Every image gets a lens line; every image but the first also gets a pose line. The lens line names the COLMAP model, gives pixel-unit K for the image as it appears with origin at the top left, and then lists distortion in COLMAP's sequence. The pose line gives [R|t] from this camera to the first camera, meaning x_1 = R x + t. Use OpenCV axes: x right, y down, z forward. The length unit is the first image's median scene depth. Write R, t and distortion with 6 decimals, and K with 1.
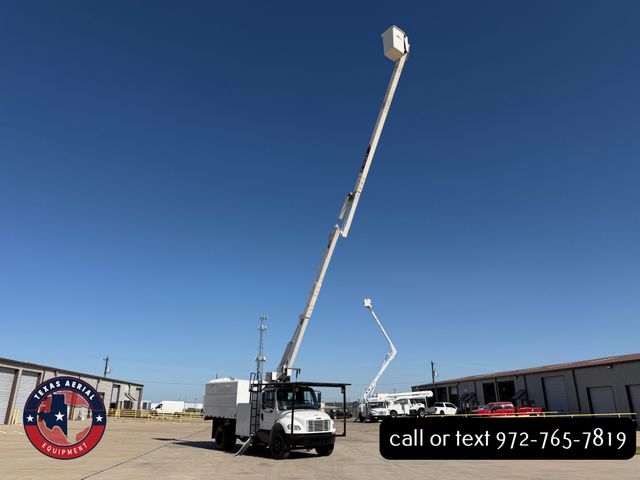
lens RADIAL K [[452.5, 0, 320.0], [0, 452.5, 240.0], [0, 0, 1]] dist [0.069162, -0.099424]
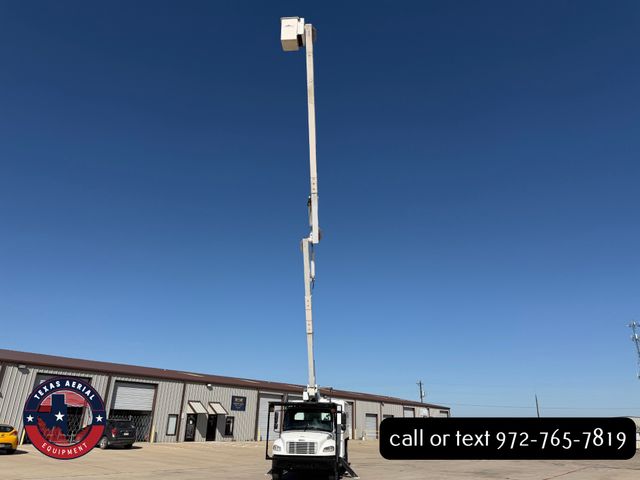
lens RADIAL K [[452.5, 0, 320.0], [0, 452.5, 240.0], [0, 0, 1]] dist [0.069162, -0.099424]
pose [[0.713601, -0.250371, -0.654284, 0.308026], [0.219253, 0.966854, -0.130850, 0.050395], [0.665358, -0.050079, 0.744842, 0.140152]]
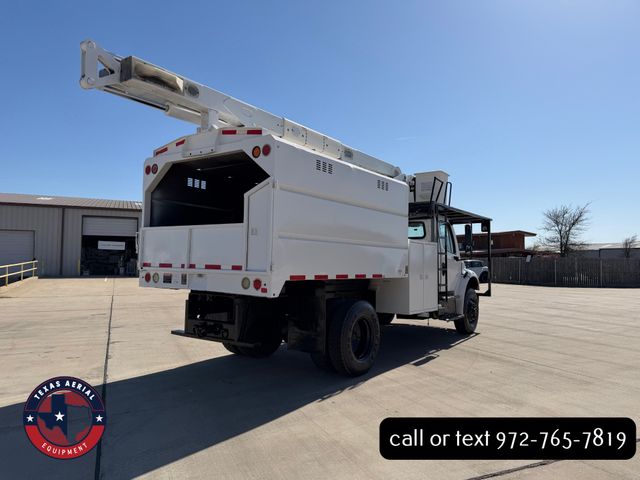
lens RADIAL K [[452.5, 0, 320.0], [0, 452.5, 240.0], [0, 0, 1]] dist [0.069162, -0.099424]
pose [[-0.276390, 0.040327, 0.960199, -0.251494], [-0.337296, 0.931492, -0.136211, 0.207742], [-0.899911, -0.361519, -0.243853, 0.553460]]
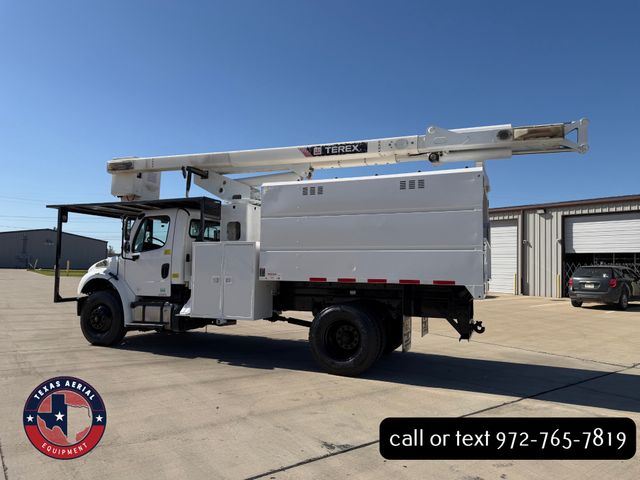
lens RADIAL K [[449.2, 0, 320.0], [0, 449.2, 240.0], [0, 0, 1]] dist [0.133167, -0.213123]
pose [[-0.860225, -0.057845, -0.506622, 0.027054], [0.145759, 0.924194, -0.353016, 0.247707], [0.488637, -0.377518, -0.786584, 0.659828]]
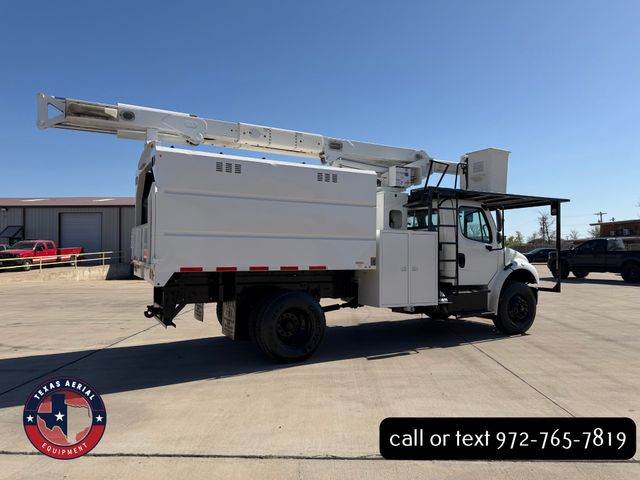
lens RADIAL K [[452.5, 0, 320.0], [0, 452.5, 240.0], [0, 0, 1]] dist [0.069162, -0.099424]
pose [[0.172953, 0.016773, 0.984787, -0.262778], [-0.335236, 0.941159, 0.042846, 0.174444], [-0.926123, -0.337547, 0.168400, 0.467191]]
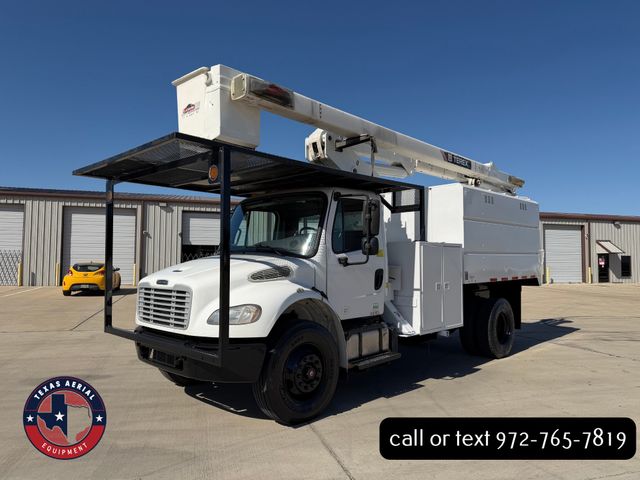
lens RADIAL K [[452.5, 0, 320.0], [0, 452.5, 240.0], [0, 0, 1]] dist [0.069162, -0.099424]
pose [[0.142537, -0.055482, -0.988233, 0.119382], [0.331041, 0.943602, -0.005229, 0.164982], [0.932789, -0.326400, 0.152865, 0.435305]]
